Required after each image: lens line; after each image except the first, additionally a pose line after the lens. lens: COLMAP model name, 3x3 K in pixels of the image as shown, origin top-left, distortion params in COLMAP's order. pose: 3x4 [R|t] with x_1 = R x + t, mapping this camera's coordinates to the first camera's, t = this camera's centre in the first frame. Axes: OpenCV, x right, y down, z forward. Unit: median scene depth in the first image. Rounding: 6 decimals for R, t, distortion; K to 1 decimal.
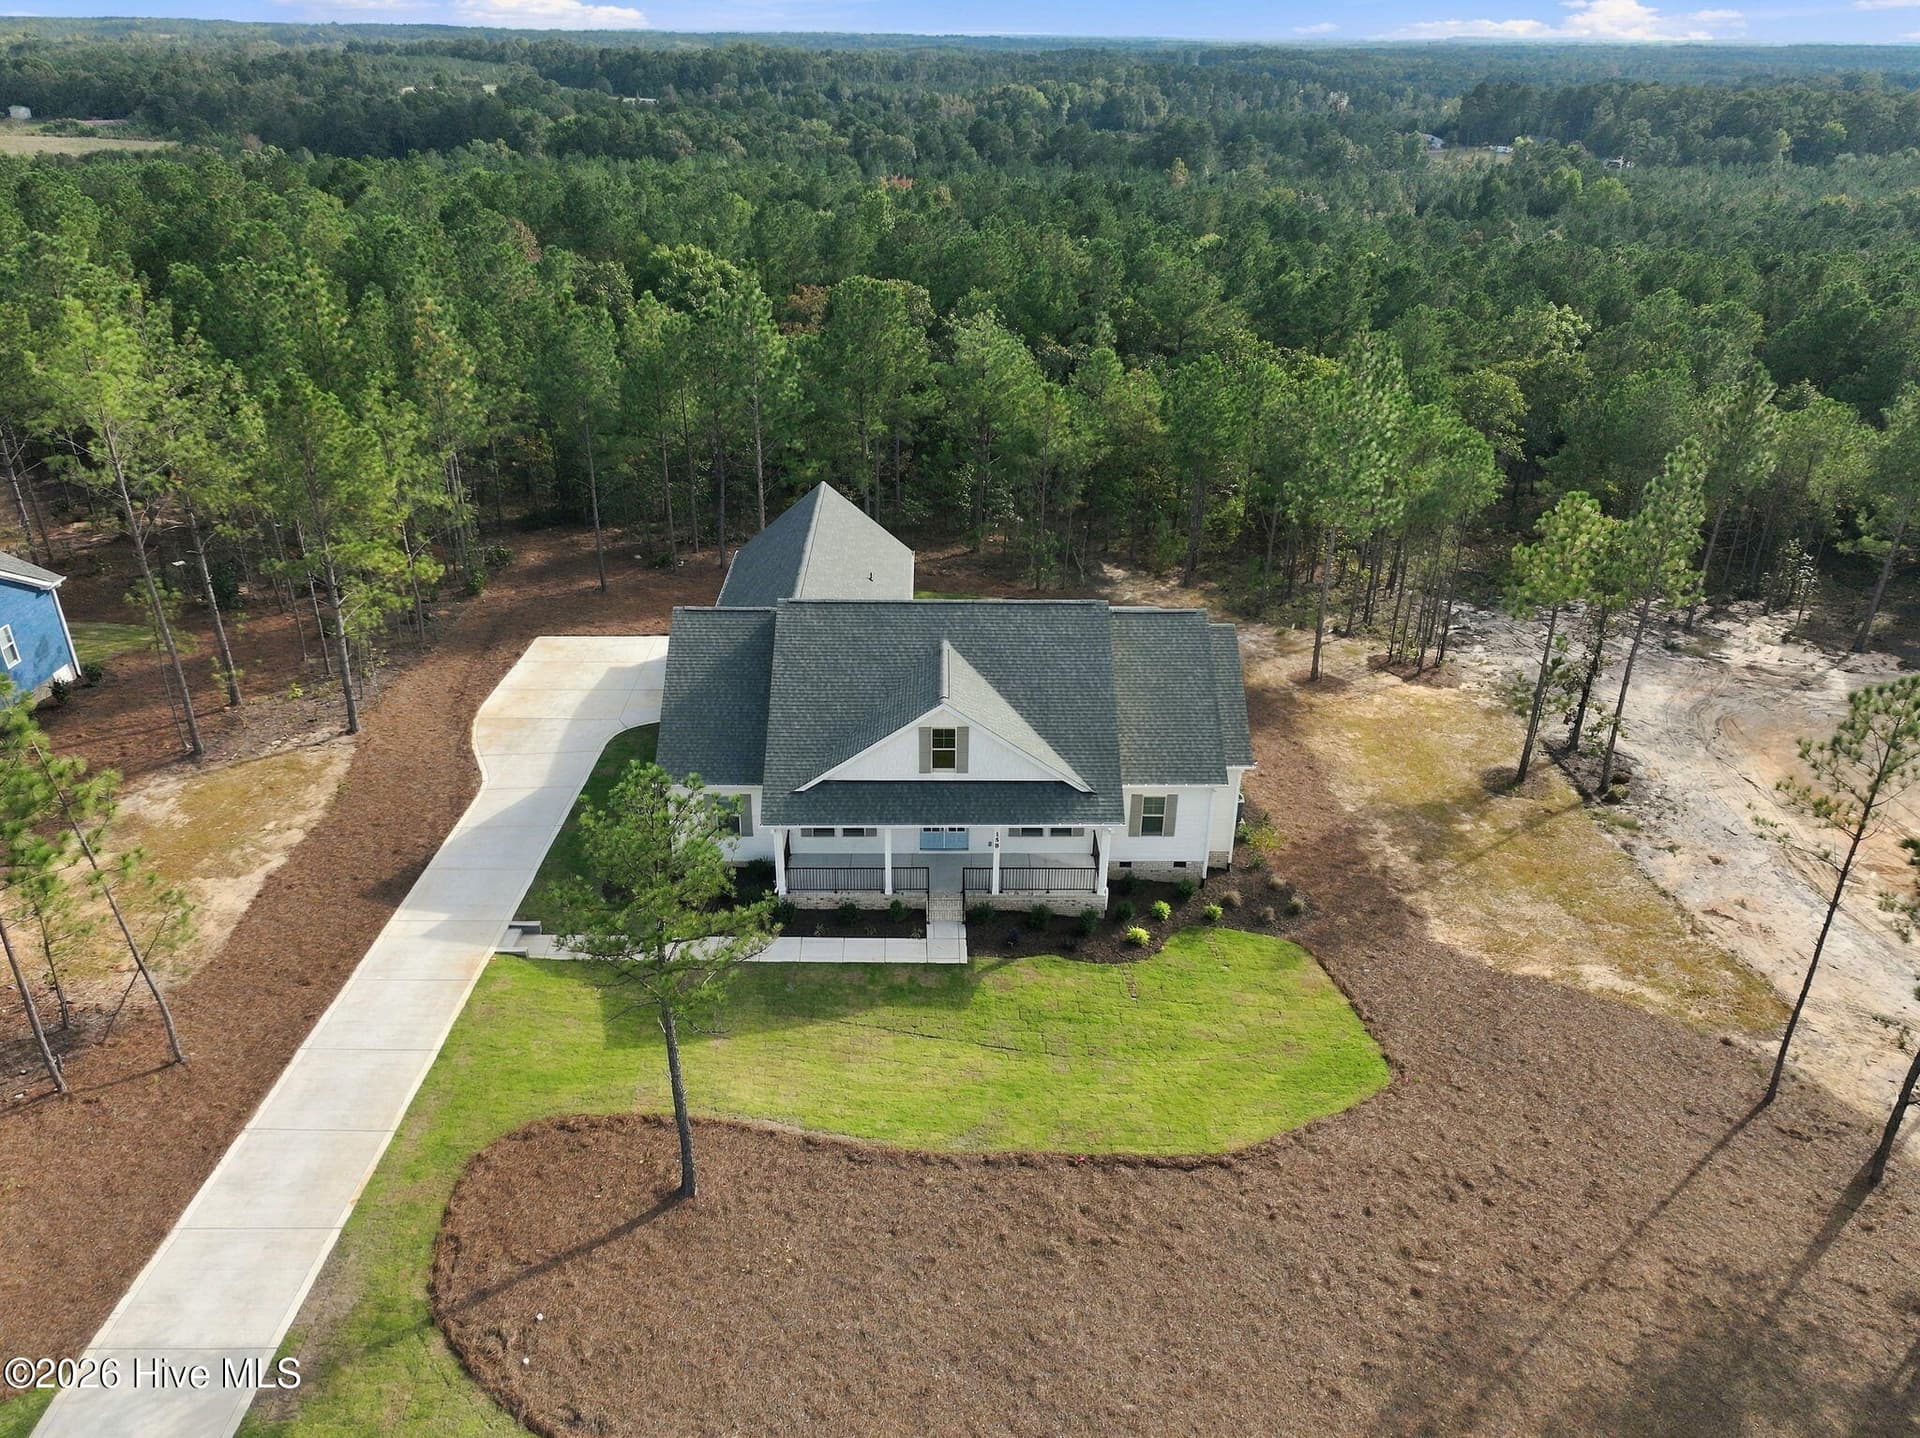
lens RADIAL K [[1358.8, 0, 965.2], [0, 1358.8, 714.7], [0, 0, 1]] dist [-0.000851, 0.010314]
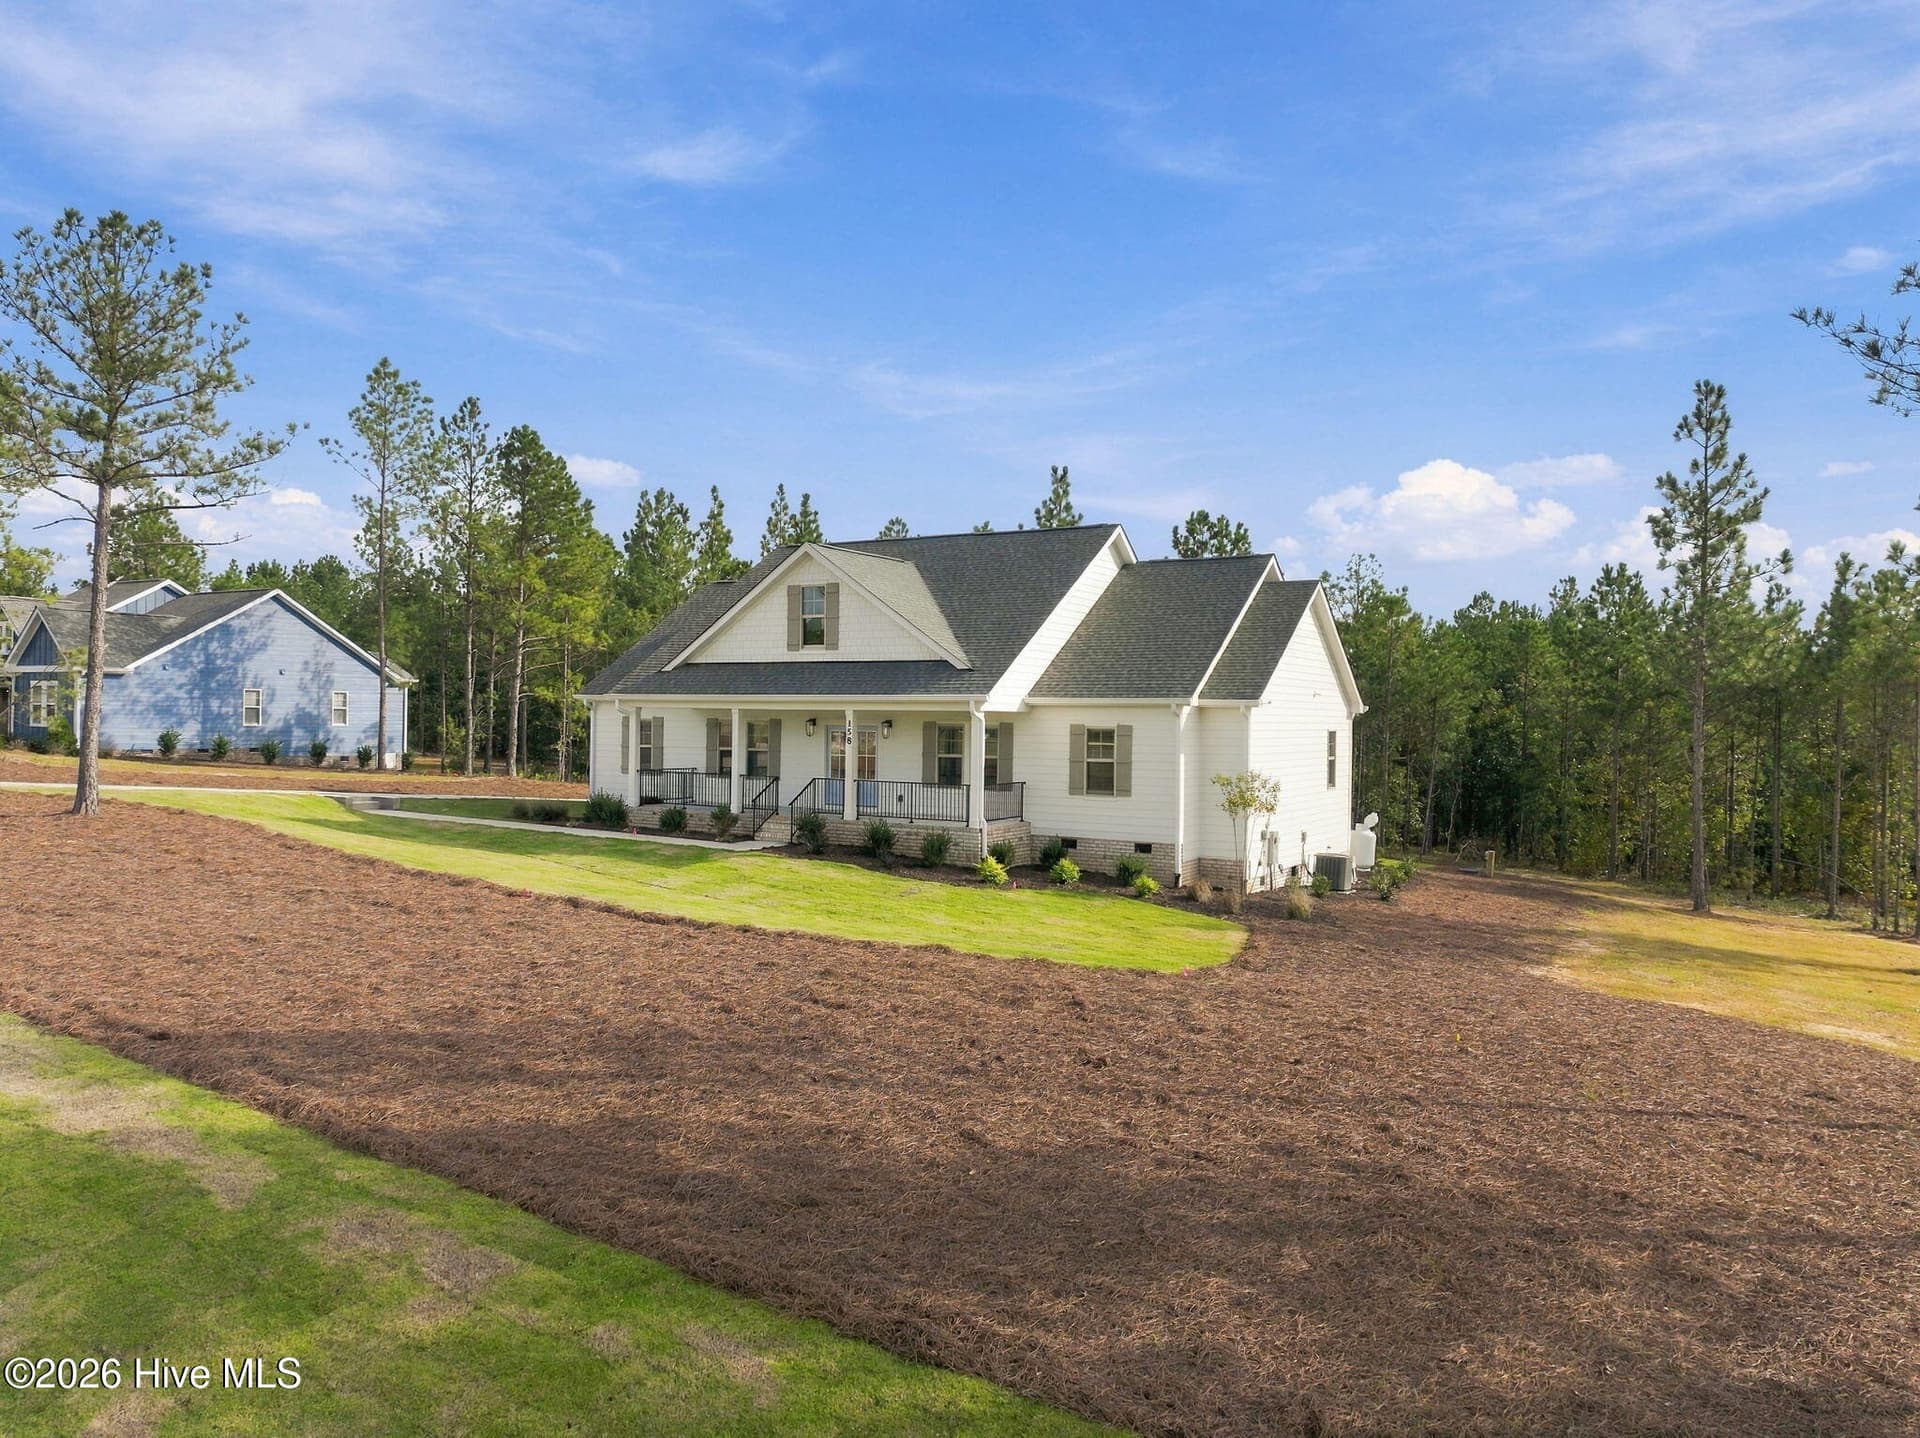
lens RADIAL K [[1354.4, 0, 960.0], [0, 1354.4, 719.0], [0, 0, 1]] dist [0.002778, 0.006061]
pose [[0.850239, -0.001387, -0.526395, 0.441584], [-0.239110, 0.889859, -0.388558, 0.341085], [0.468957, 0.456233, 0.756261, 0.442504]]
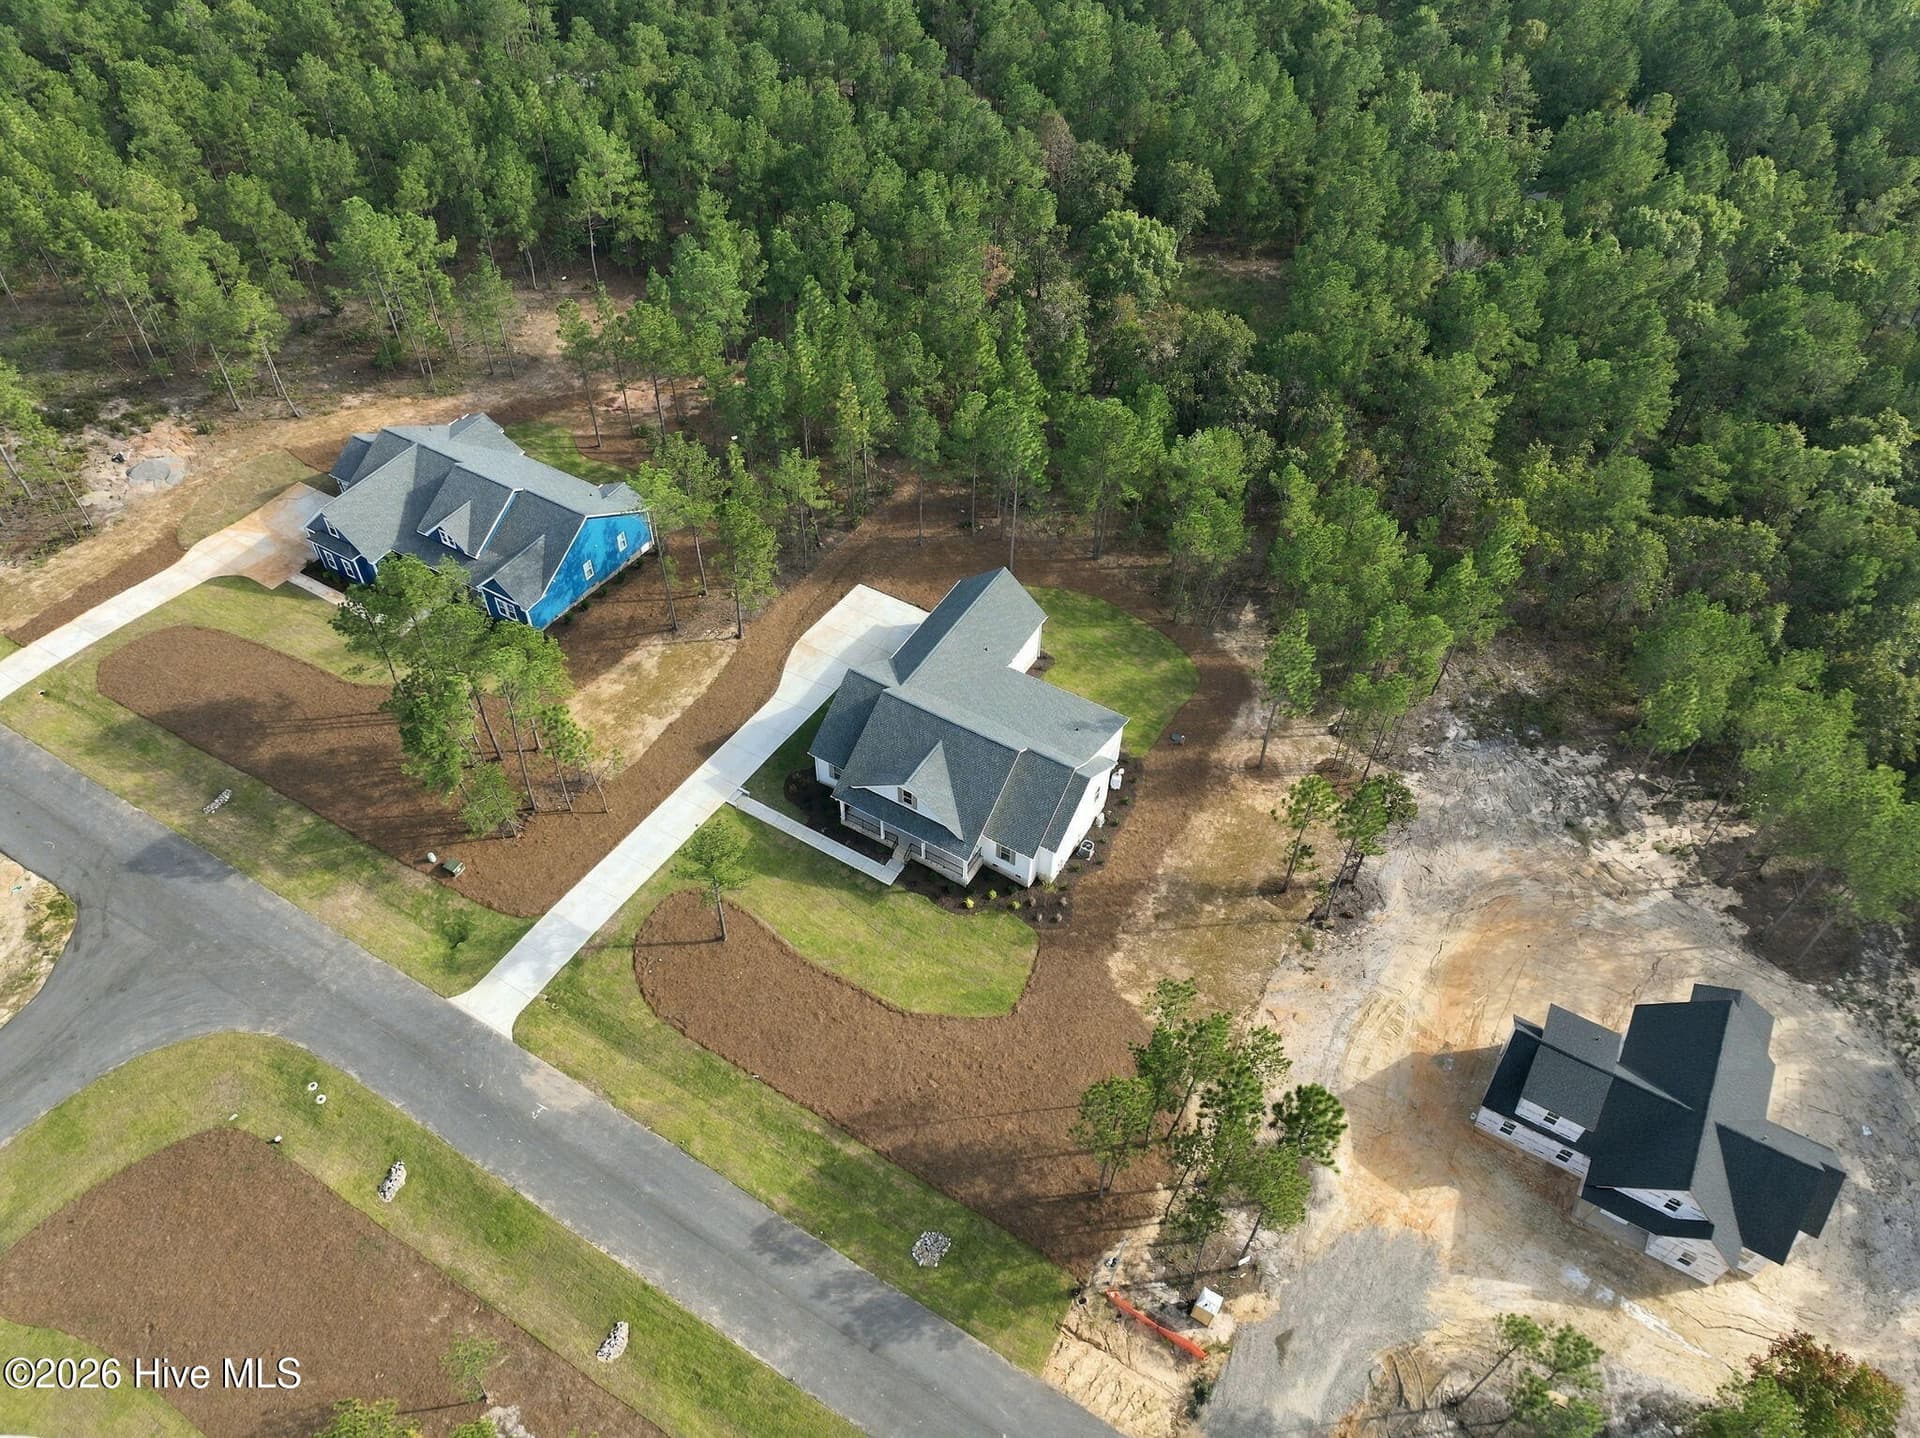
lens RADIAL K [[1354.4, 0, 960.0], [0, 1354.4, 719.0], [0, 0, 1]] dist [0.002778, 0.006061]
pose [[0.849249, 0.386964, -0.359214, 0.754017], [-0.238705, 0.888233, 0.392508, -0.919601], [0.470952, -0.247591, 0.846701, -0.756511]]
